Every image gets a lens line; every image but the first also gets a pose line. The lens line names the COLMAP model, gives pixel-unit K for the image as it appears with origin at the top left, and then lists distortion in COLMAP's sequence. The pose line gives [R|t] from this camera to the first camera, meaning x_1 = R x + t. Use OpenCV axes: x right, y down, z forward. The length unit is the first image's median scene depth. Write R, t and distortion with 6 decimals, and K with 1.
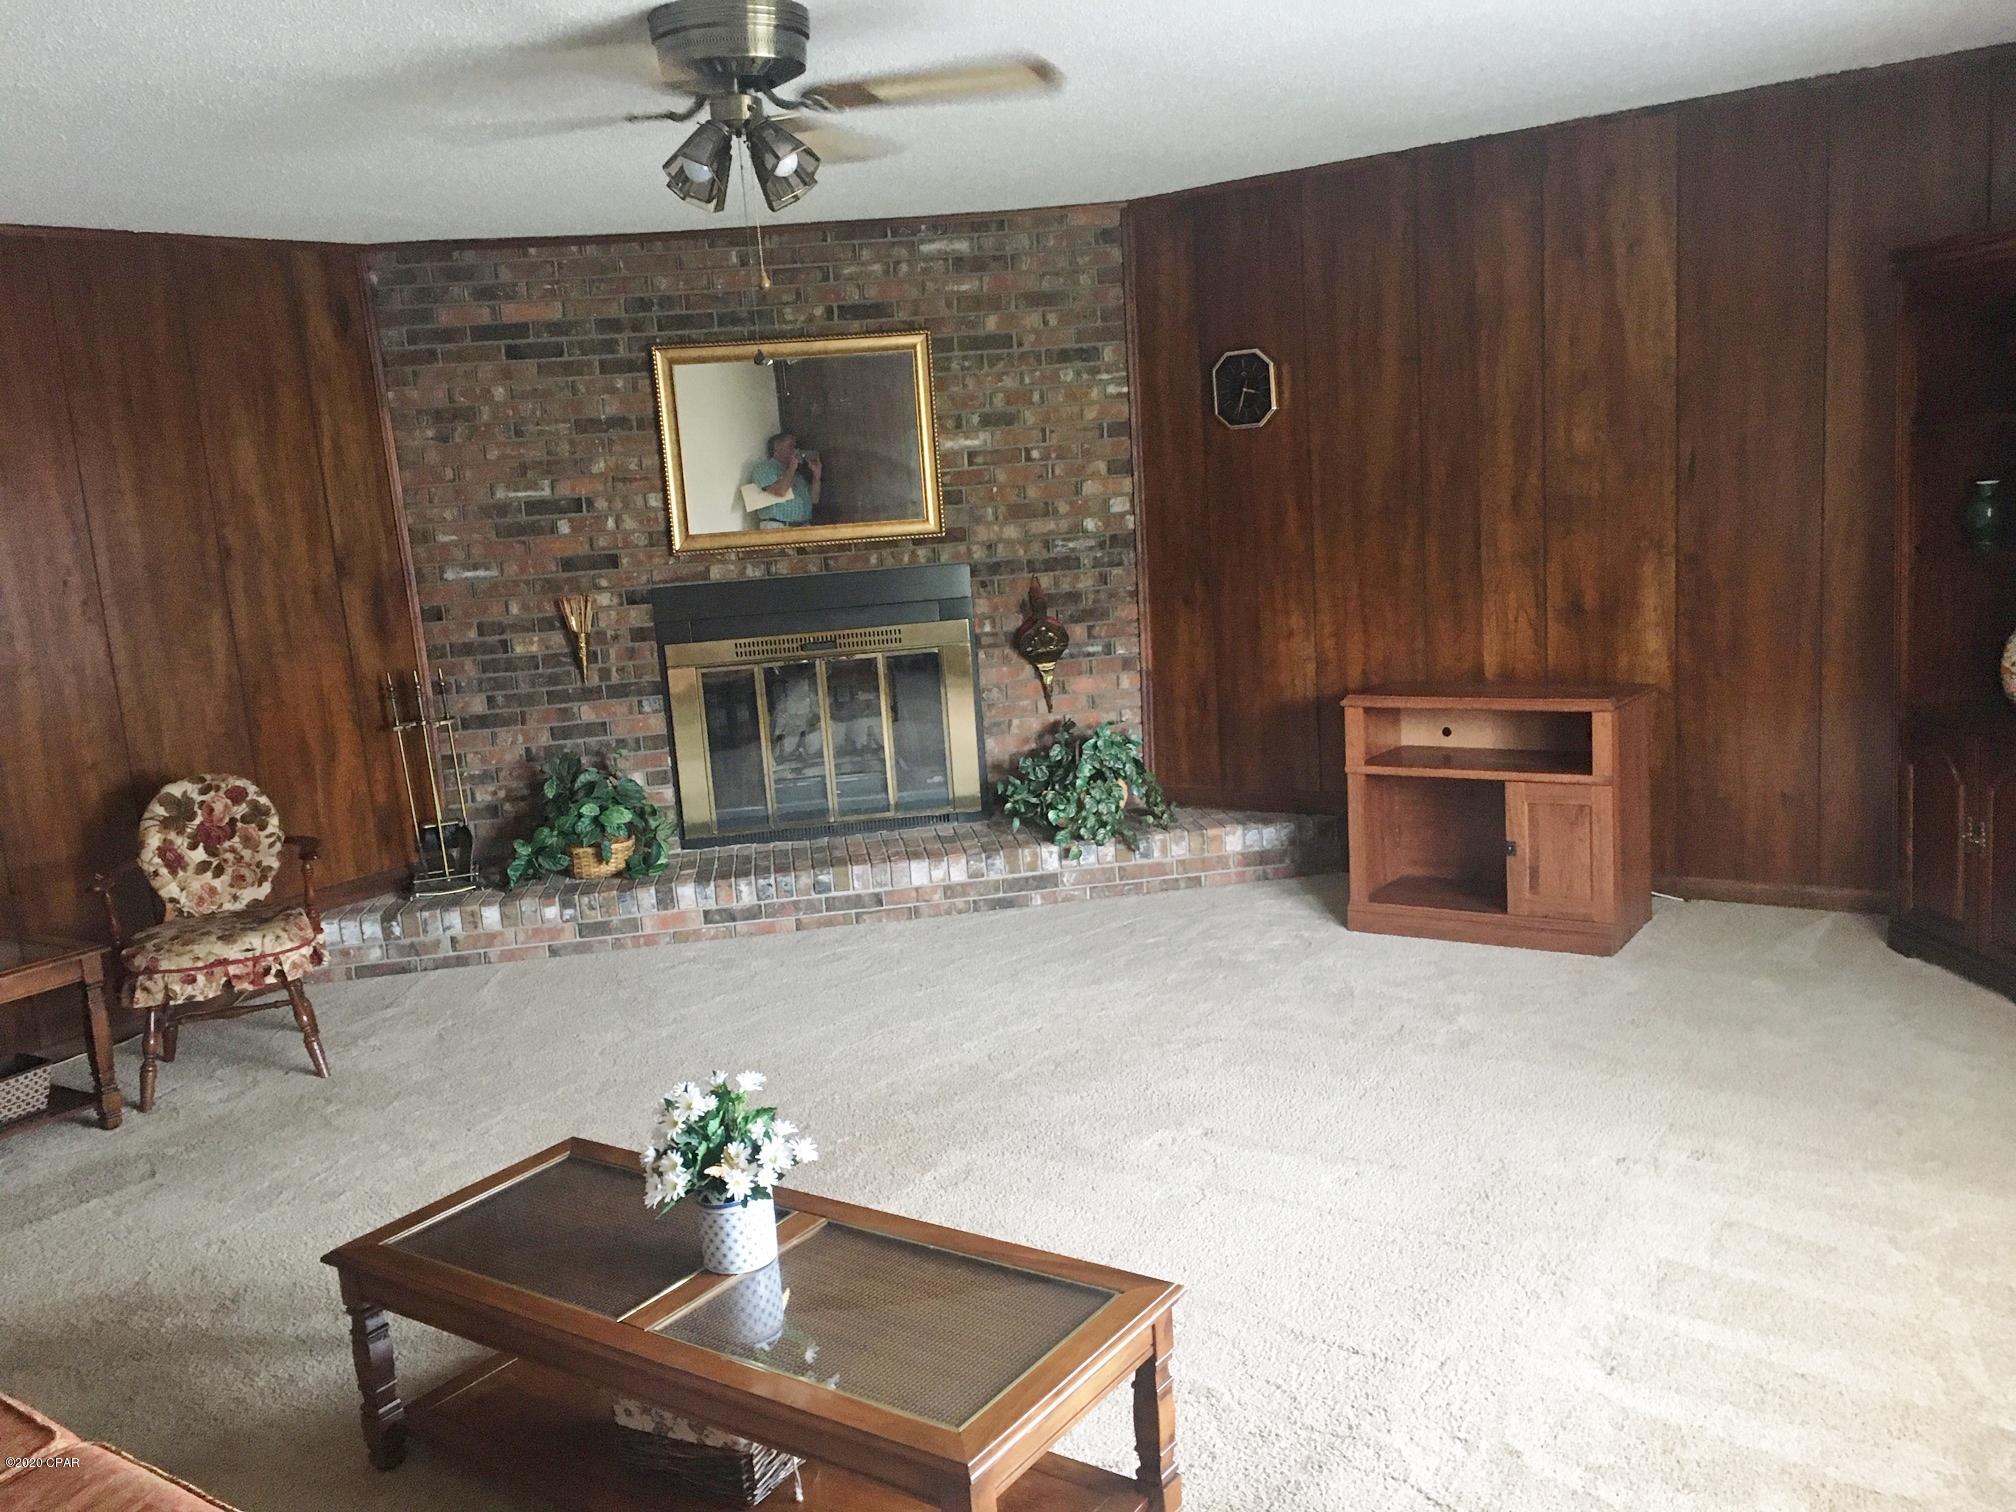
lens RADIAL K [[1717.0, 0, 1003.9], [0, 1717.0, 758.1], [0, 0, 1]] dist [0.064603, -0.077761]
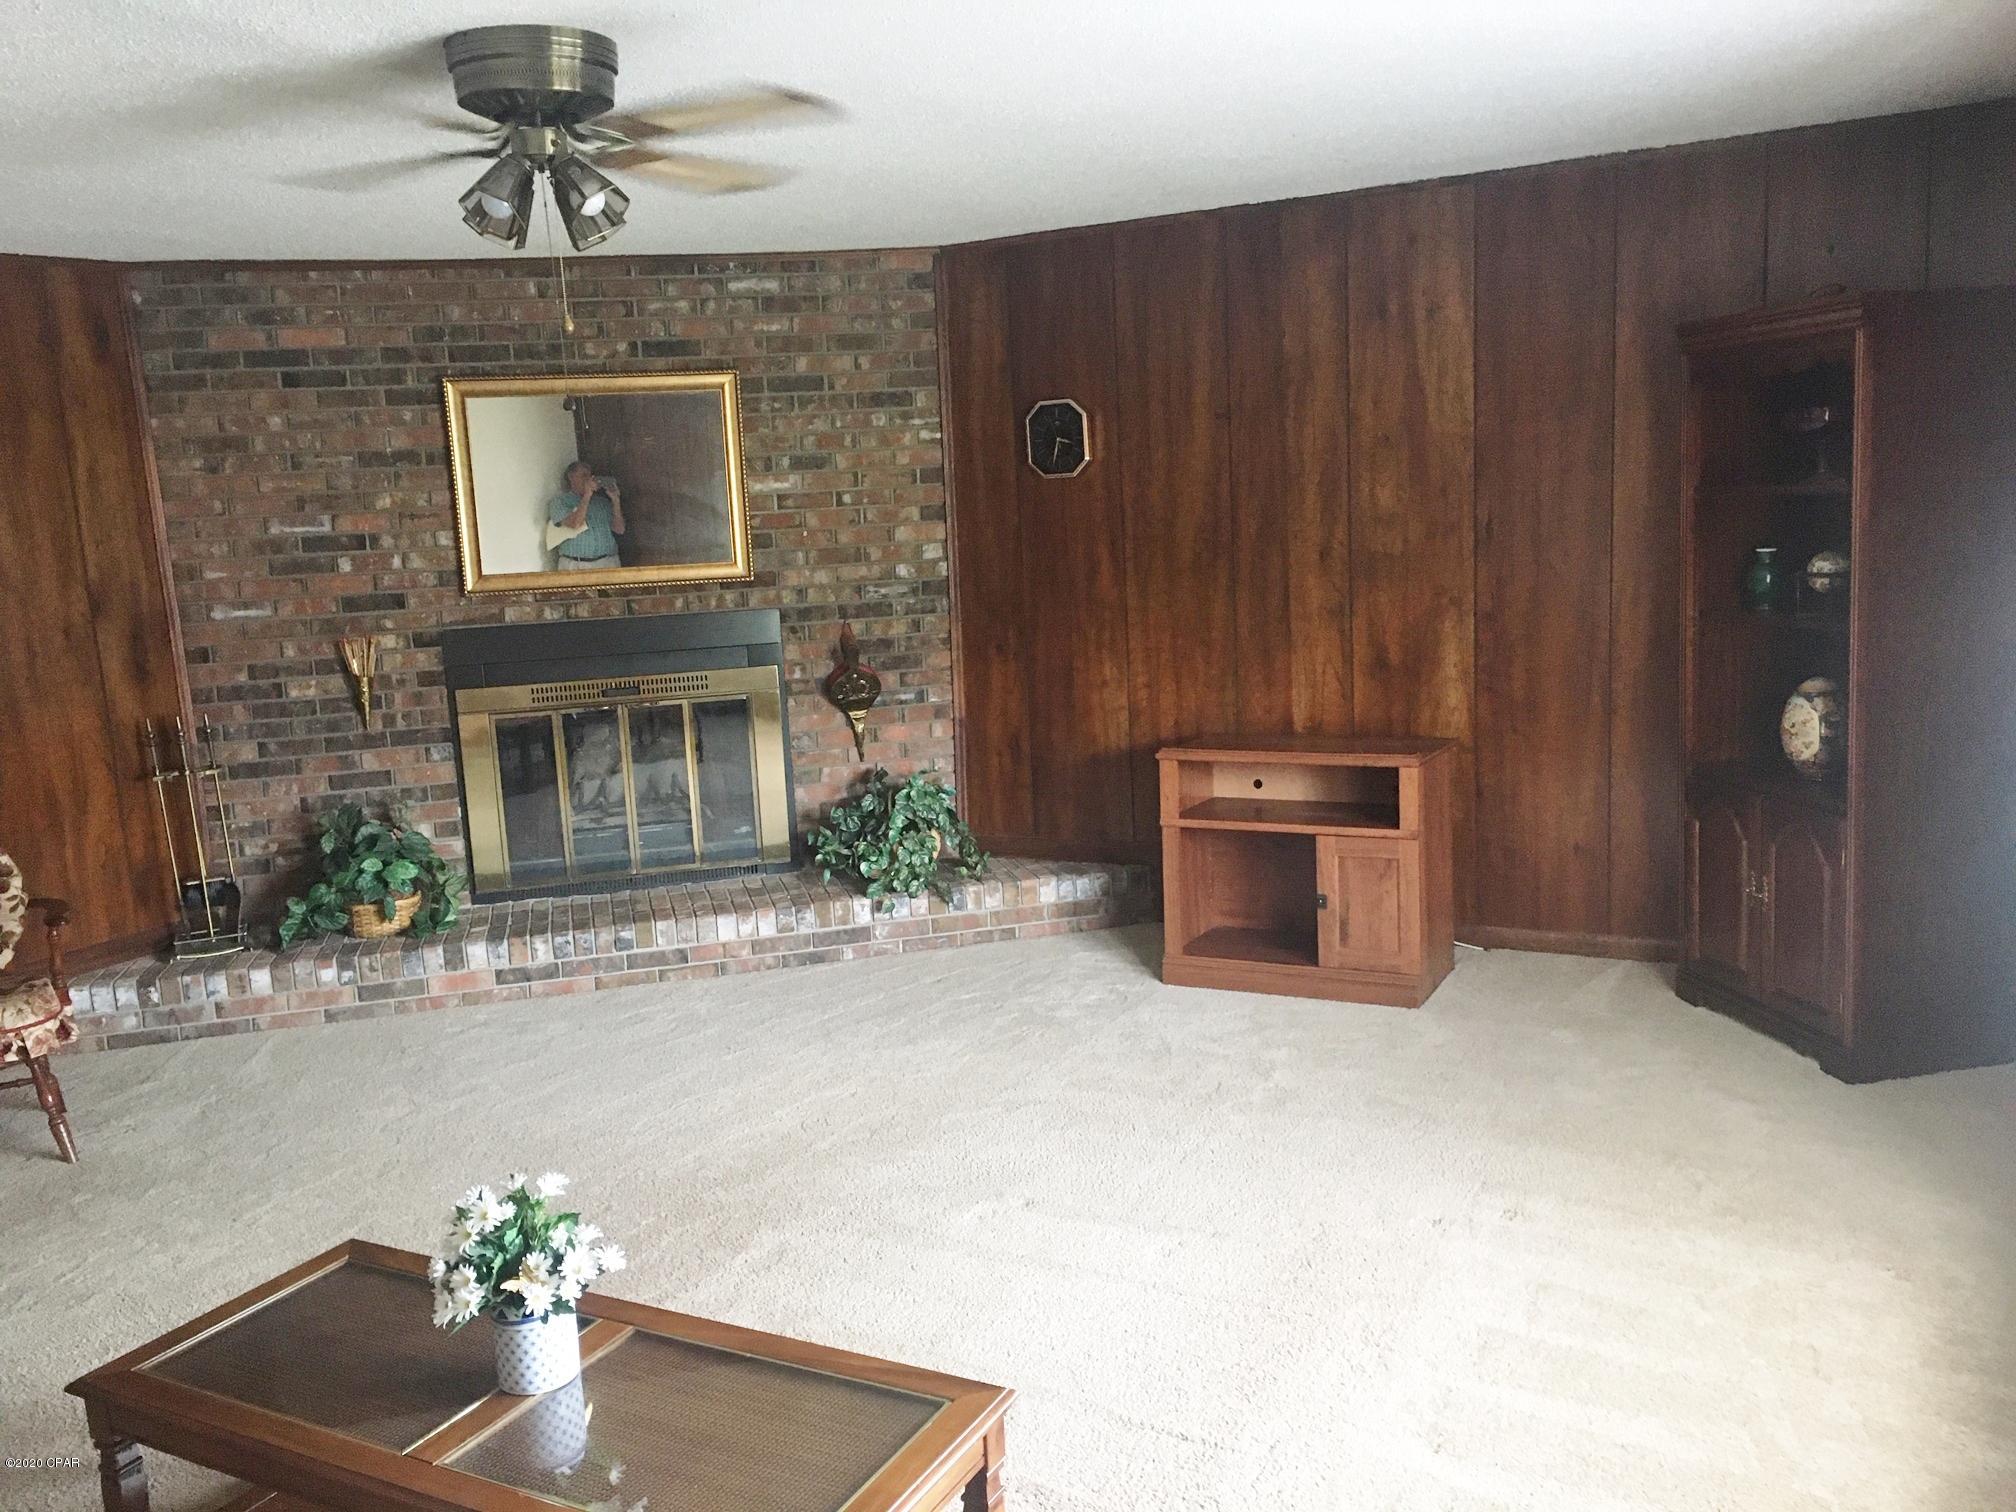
lens RADIAL K [[1712.1, 0, 1008.0], [0, 1712.1, 756.0], [0, 0, 1]] dist [0.076068, -0.114884]
pose [[0.993009, 0.002071, 0.118019, -0.006002], [0.000053, 0.999838, -0.017990, -0.012430], [-0.118037, 0.017871, 0.992848, 0.019229]]
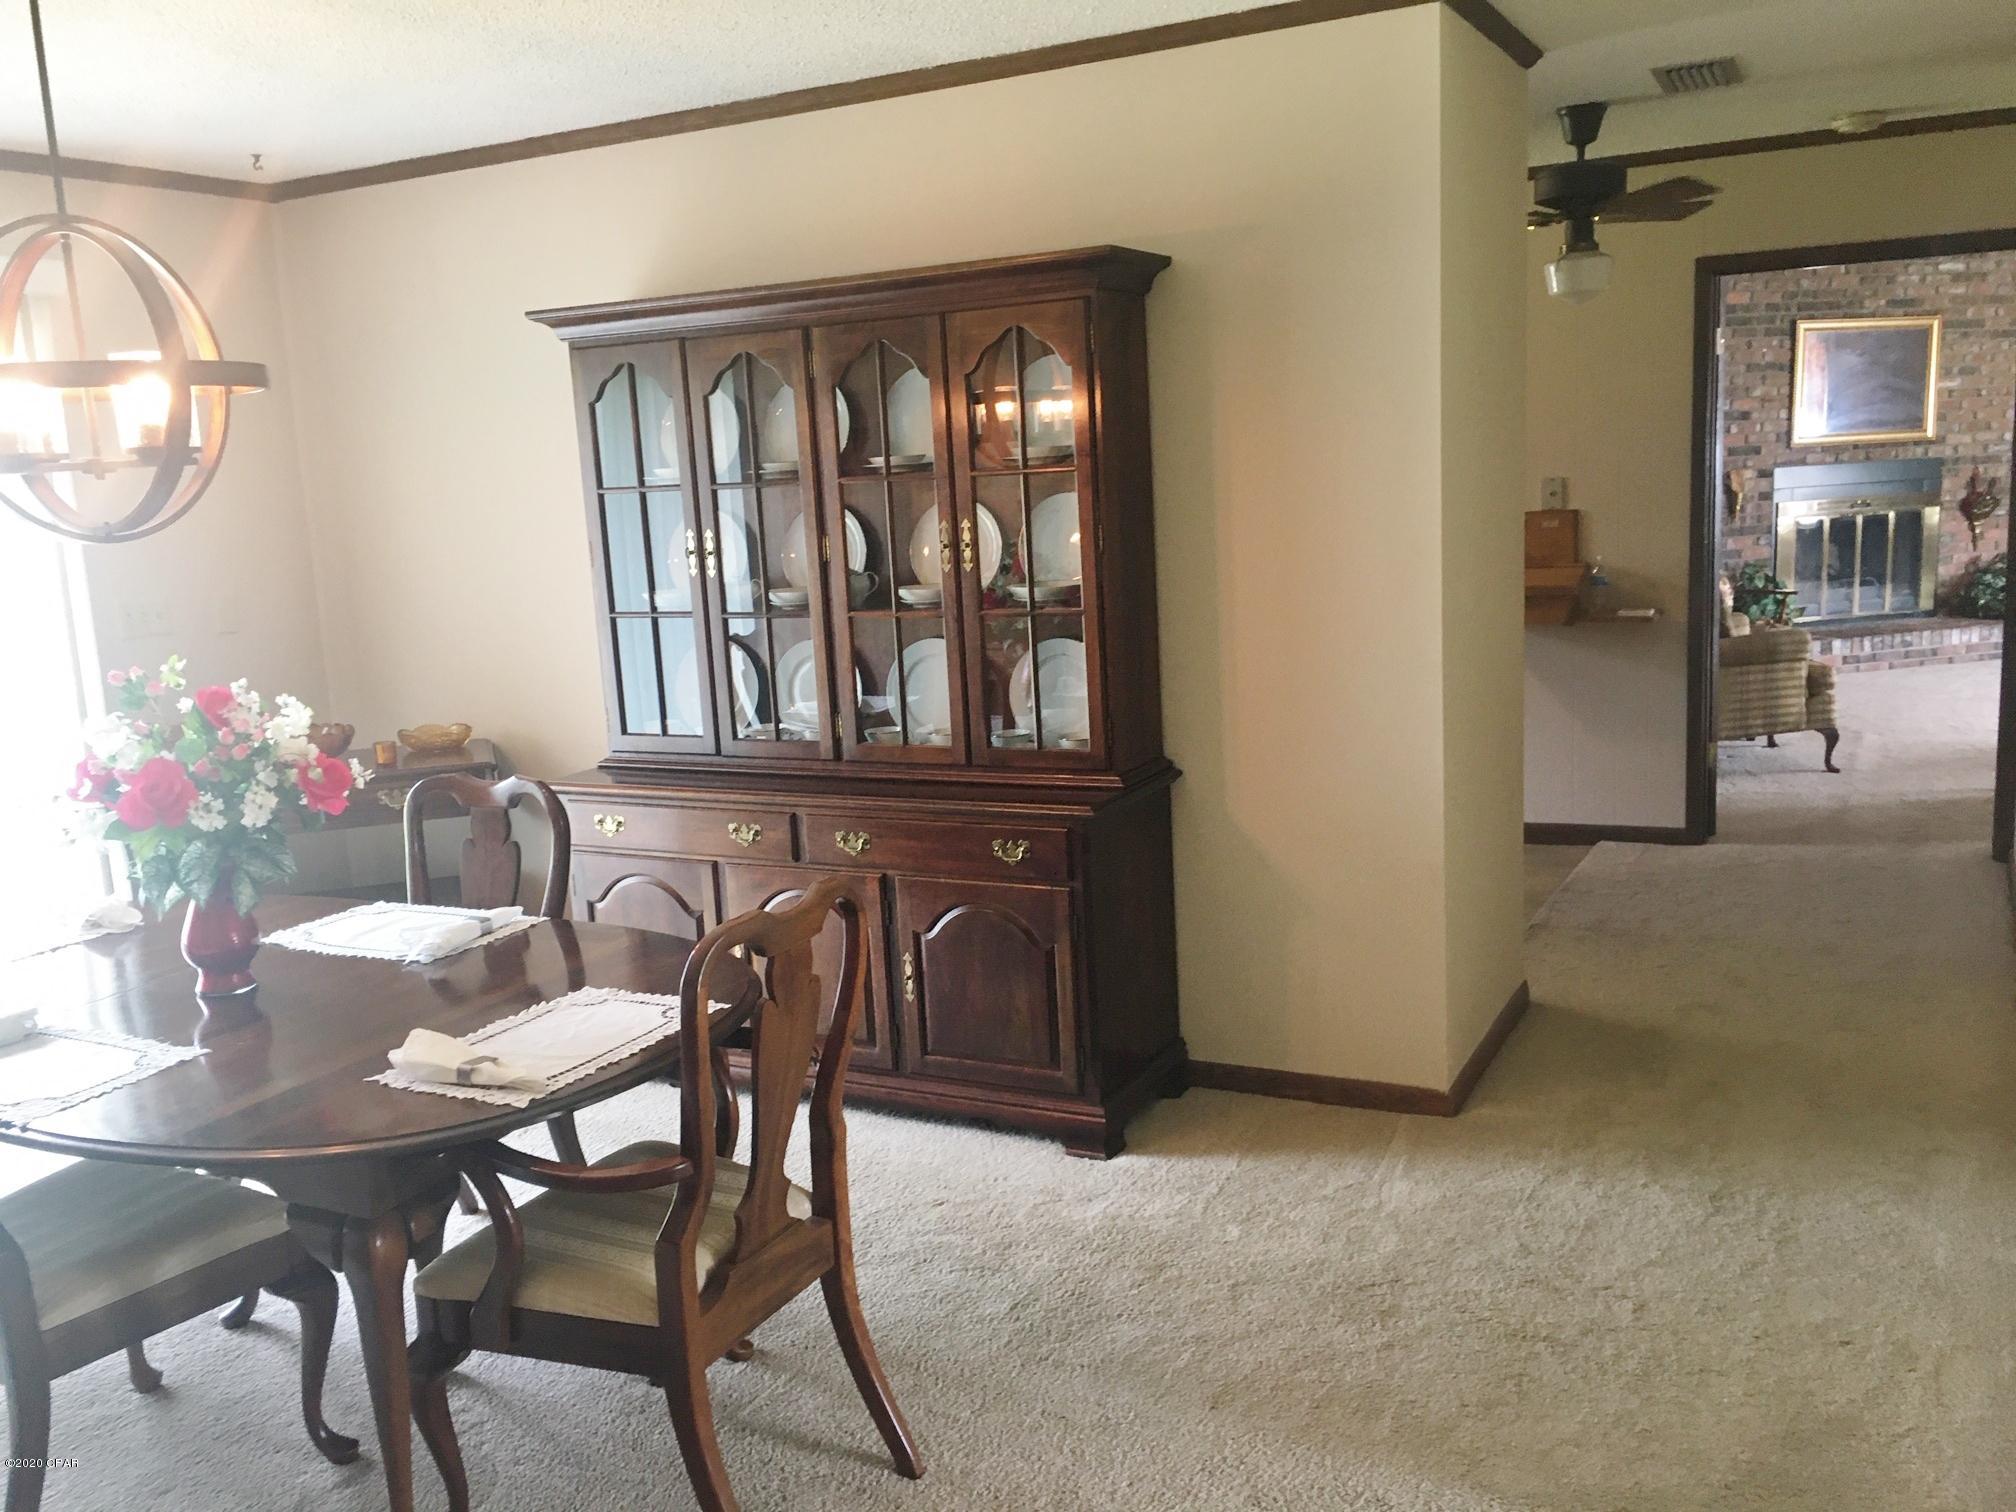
lens RADIAL K [[1717.0, 0, 1003.9], [0, 1717.0, 758.1], [0, 0, 1]] dist [0.064603, -0.077761]
pose [[0.992789, 0.003530, 0.119825, -1.162151], [-0.002953, 0.999983, -0.004989, 0.194085], [-0.119840, 0.004599, 0.992783, -0.570013]]
